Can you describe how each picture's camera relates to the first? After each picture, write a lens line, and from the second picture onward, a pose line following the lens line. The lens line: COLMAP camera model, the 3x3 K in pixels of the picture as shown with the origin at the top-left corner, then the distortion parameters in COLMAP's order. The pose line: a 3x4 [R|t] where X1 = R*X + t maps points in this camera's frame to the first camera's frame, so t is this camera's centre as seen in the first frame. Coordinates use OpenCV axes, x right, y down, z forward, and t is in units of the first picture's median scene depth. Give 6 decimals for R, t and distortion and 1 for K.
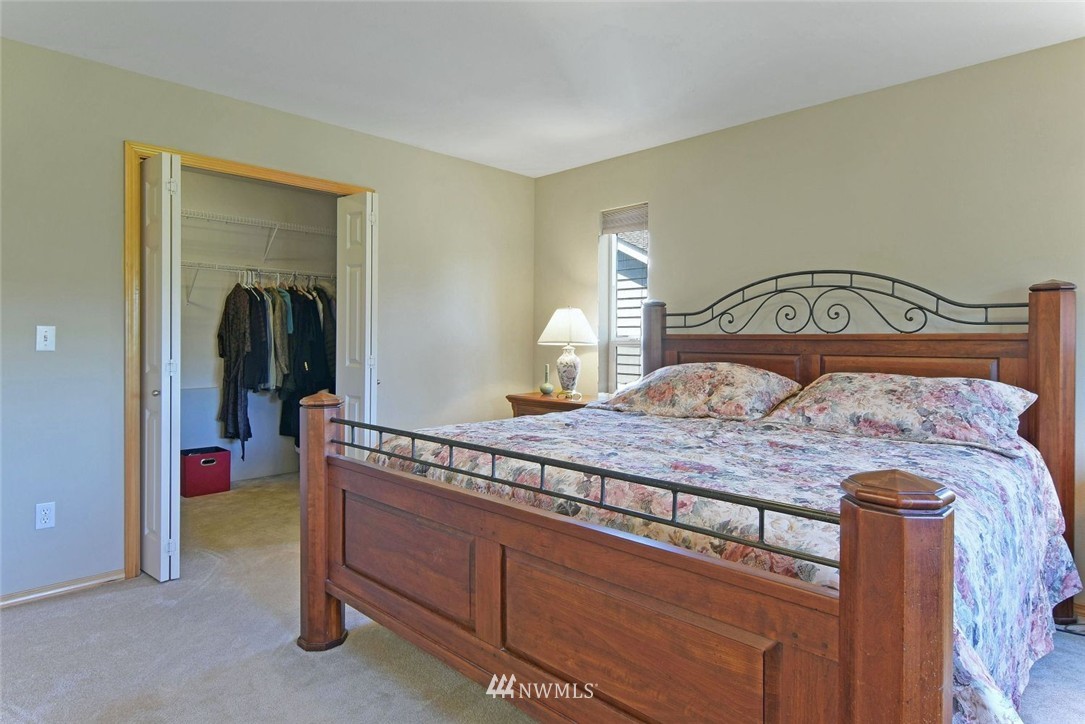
lens RADIAL K [[607.3, 0, 540.5], [0, 607.3, 356.1], [0, 0, 1]] dist [0.006601, -0.000261]
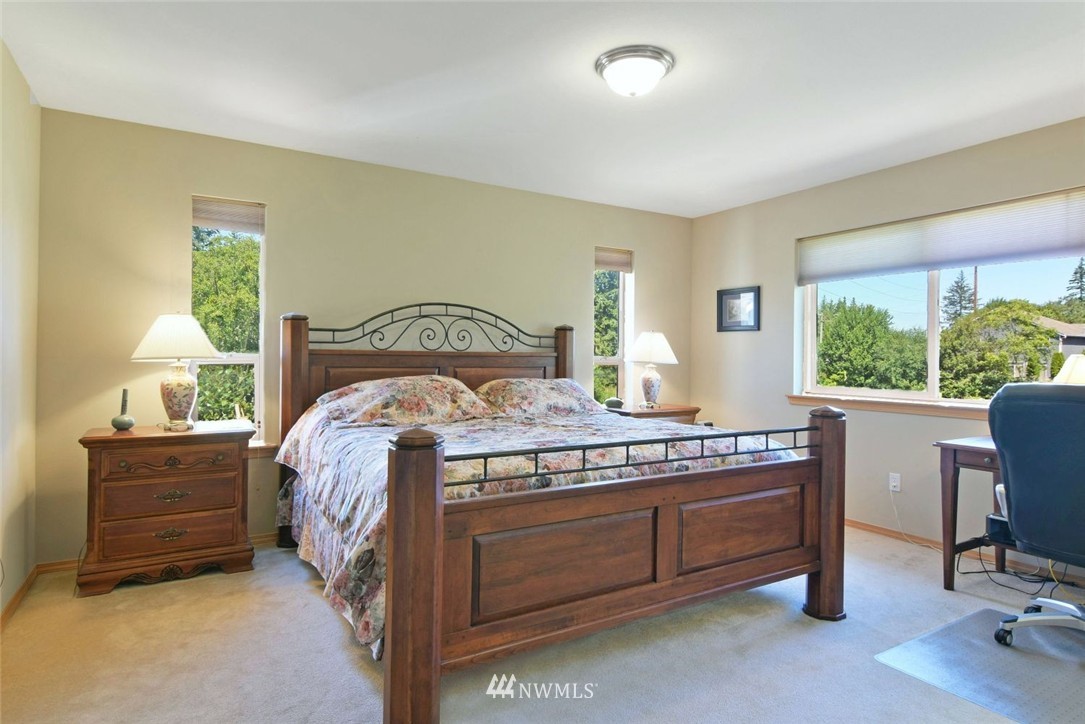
lens RADIAL K [[607.3, 0, 540.5], [0, 607.3, 356.1], [0, 0, 1]] dist [0.006601, -0.000261]
pose [[0.249499, -0.003815, 0.968367, -0.774202], [0.015779, 0.999875, -0.000127, -0.022625], [-0.968246, 0.015311, 0.249528, 0.477139]]
